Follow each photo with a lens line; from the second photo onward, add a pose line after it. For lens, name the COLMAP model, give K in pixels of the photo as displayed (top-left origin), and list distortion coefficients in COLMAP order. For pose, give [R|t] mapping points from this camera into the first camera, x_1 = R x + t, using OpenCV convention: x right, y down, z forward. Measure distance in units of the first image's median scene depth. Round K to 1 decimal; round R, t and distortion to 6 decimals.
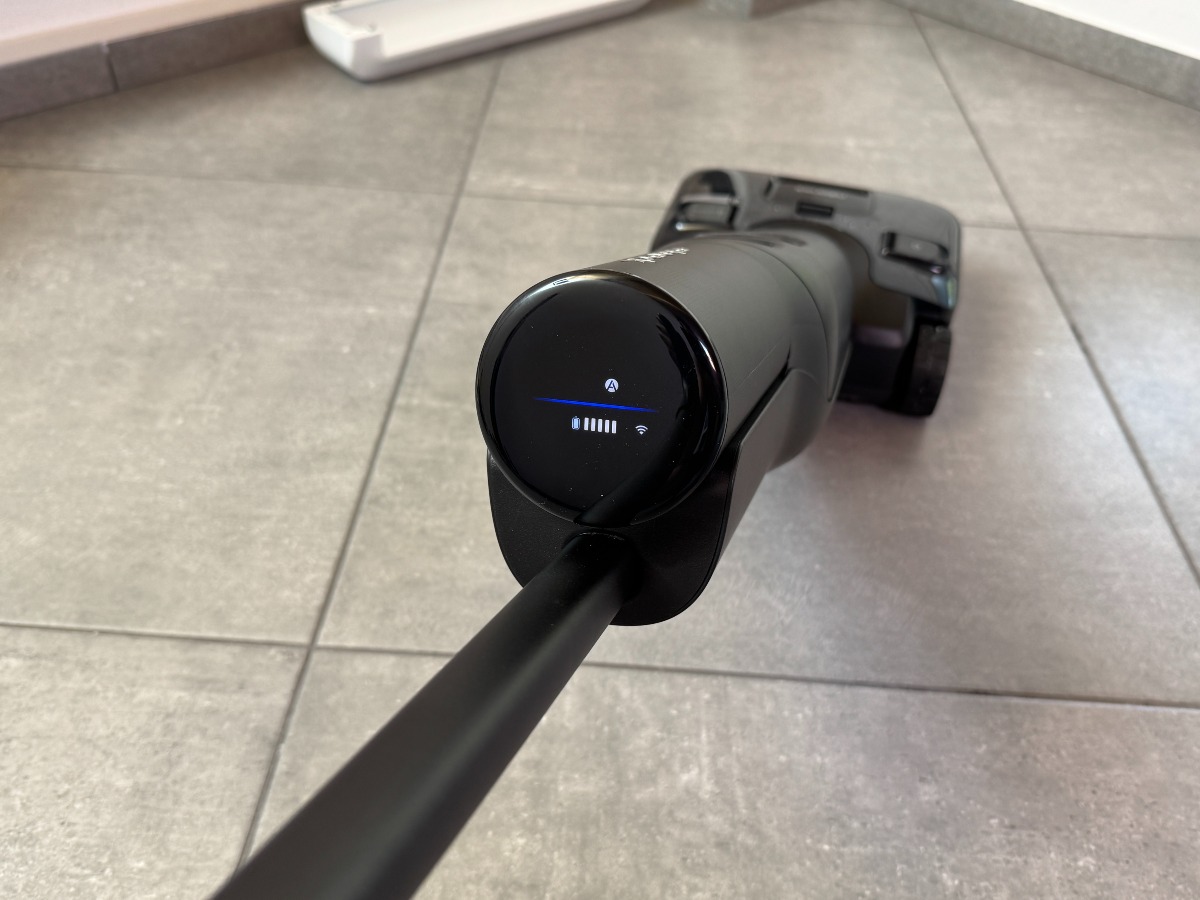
lens RADIAL K [[1012.8, 0, 600.1], [0, 1012.8, 447.5], [0, 0, 1]] dist [0.103472, -0.231144]
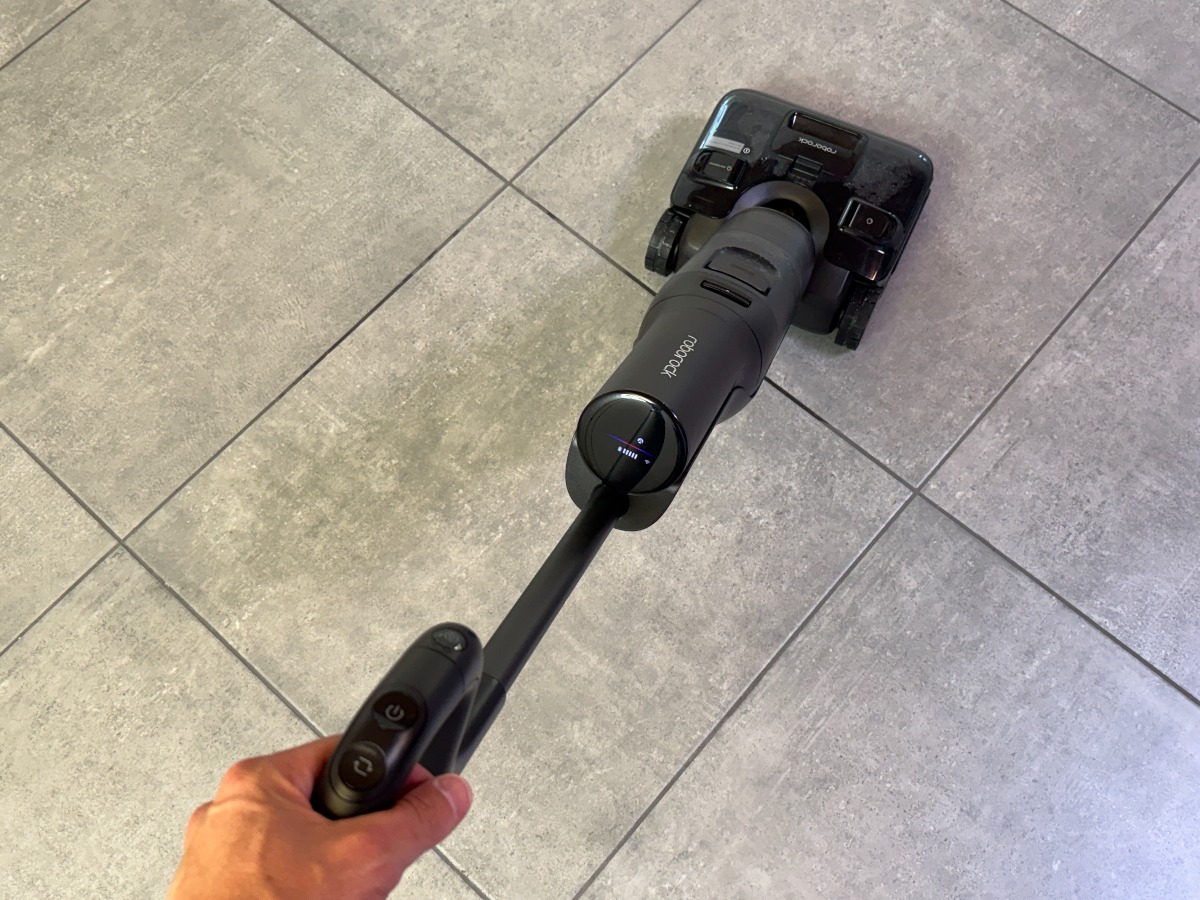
lens RADIAL K [[1183.8, 0, 595.9], [0, 1183.8, 460.0], [0, 0, 1]] dist [0.178041, -0.420514]
pose [[0.624910, -0.745432, 0.231991, -0.151224], [0.558707, 0.634568, 0.534013, -0.507930], [-0.545284, -0.204095, 0.813026, -0.999050]]
